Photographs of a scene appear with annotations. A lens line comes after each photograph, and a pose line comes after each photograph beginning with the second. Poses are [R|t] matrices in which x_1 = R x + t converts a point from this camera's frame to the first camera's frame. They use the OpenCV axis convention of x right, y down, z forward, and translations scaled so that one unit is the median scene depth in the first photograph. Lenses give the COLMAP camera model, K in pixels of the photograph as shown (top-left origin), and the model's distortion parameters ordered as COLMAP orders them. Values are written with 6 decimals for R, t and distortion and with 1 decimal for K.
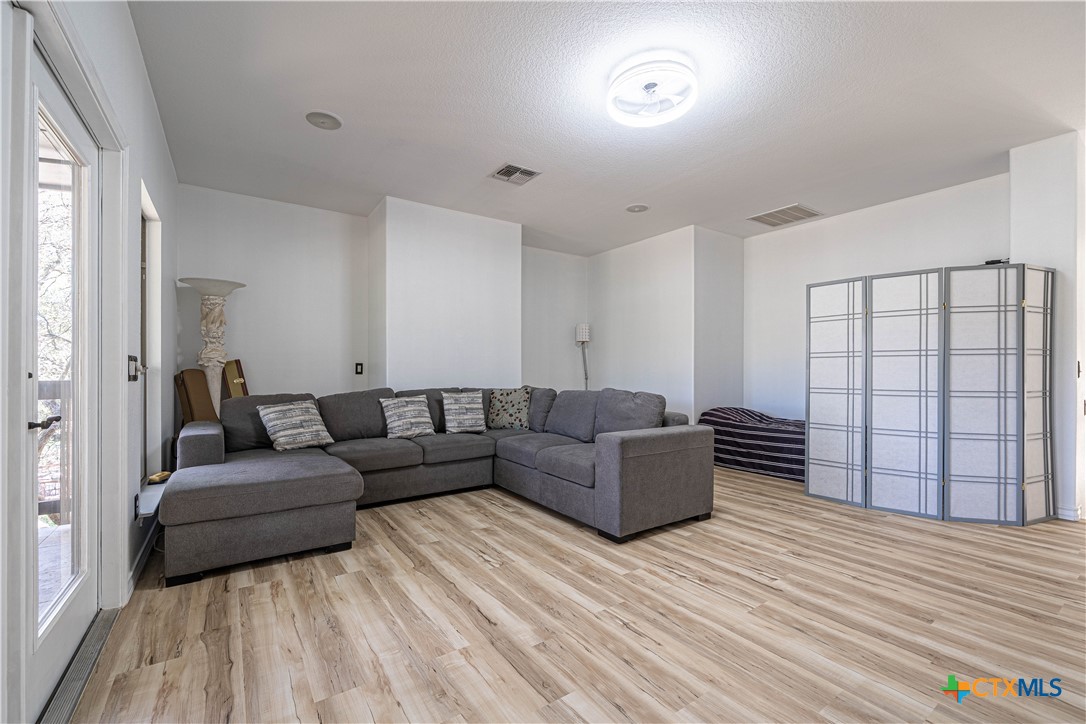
lens RADIAL K [[449.5, 0, 540.2], [0, 449.5, 372.8], [0, 0, 1]] dist [-0.000605, -0.000121]
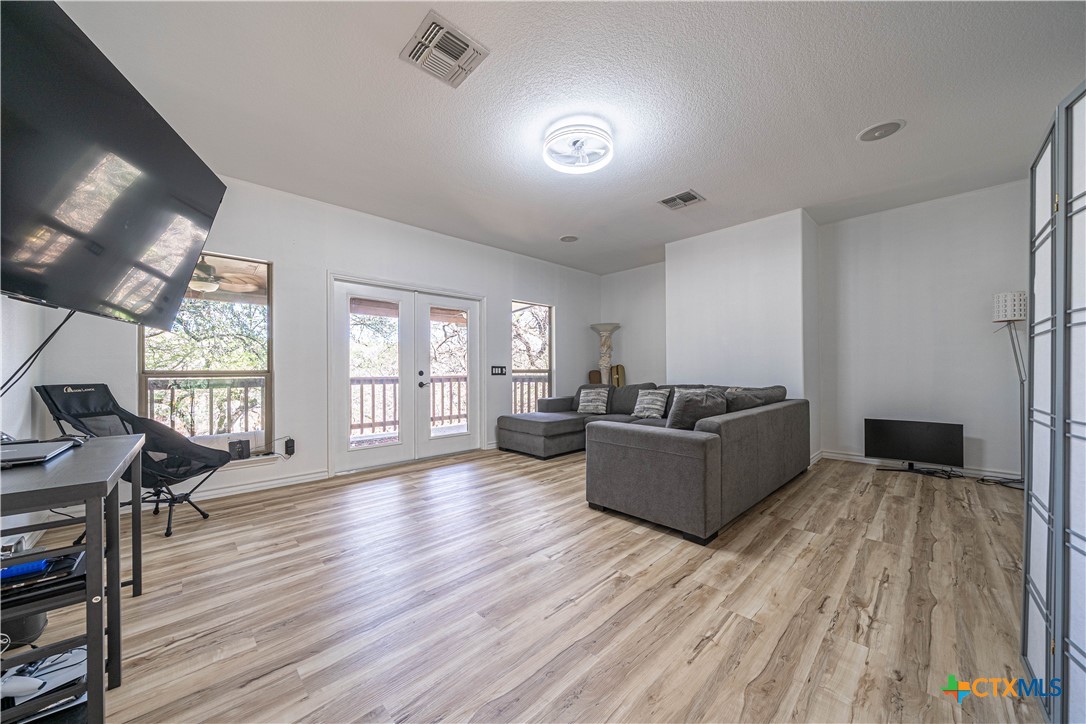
lens RADIAL K [[377.3, 0, 536.6], [0, 377.3, 371.7], [0, 0, 1]] dist [-0.002179, -0.000081]
pose [[0.169408, 0.000090, -0.985546, 1.161103], [0.002916, 0.999996, 0.000592, -0.004707], [0.985542, -0.002975, 0.169407, 0.649244]]
